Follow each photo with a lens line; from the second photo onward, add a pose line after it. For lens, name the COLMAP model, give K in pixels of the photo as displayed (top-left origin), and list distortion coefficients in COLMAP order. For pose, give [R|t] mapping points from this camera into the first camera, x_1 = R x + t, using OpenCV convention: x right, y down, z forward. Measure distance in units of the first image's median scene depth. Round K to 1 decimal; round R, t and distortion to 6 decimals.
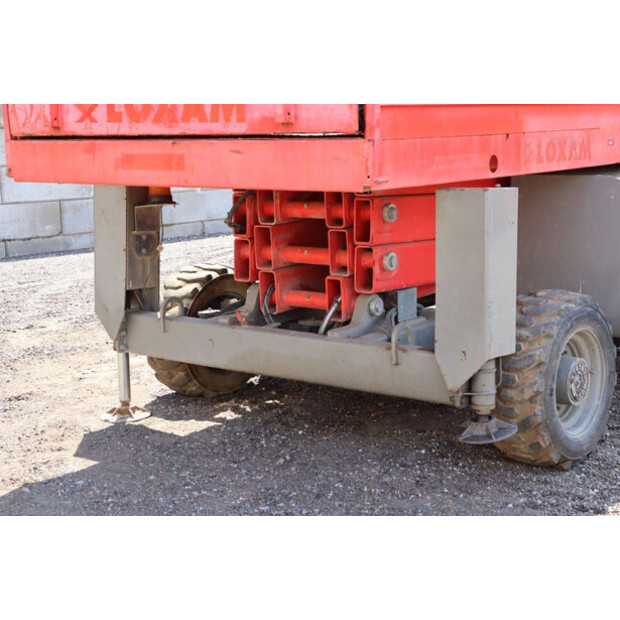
lens RADIAL K [[1157.3, 0, 312.7], [0, 1157.3, 311.8], [0, 0, 1]] dist [0.130117, 0.000000]
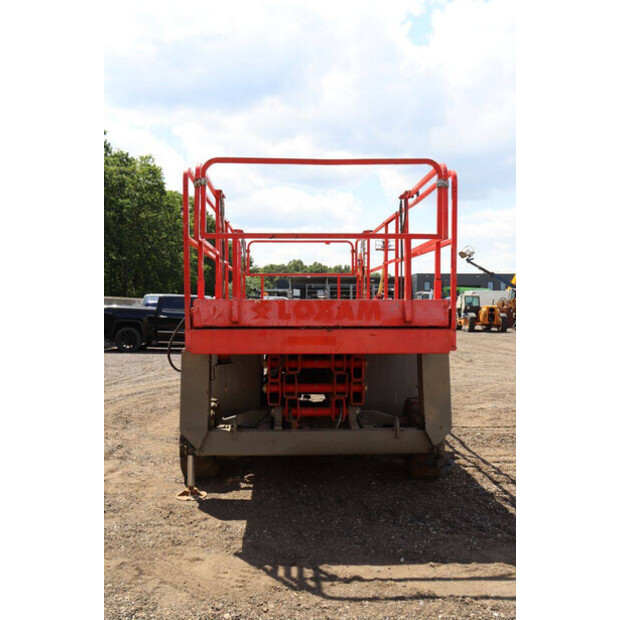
lens RADIAL K [[636.9, 0, 311.2], [0, 636.9, 309.4], [0, 0, 1]] dist [-0.093279, 0.000000]
pose [[0.766842, 0.013895, 0.641685, -0.700568], [0.088718, 0.987874, -0.127413, -0.045498], [-0.635675, 0.154635, 0.756311, 0.215892]]
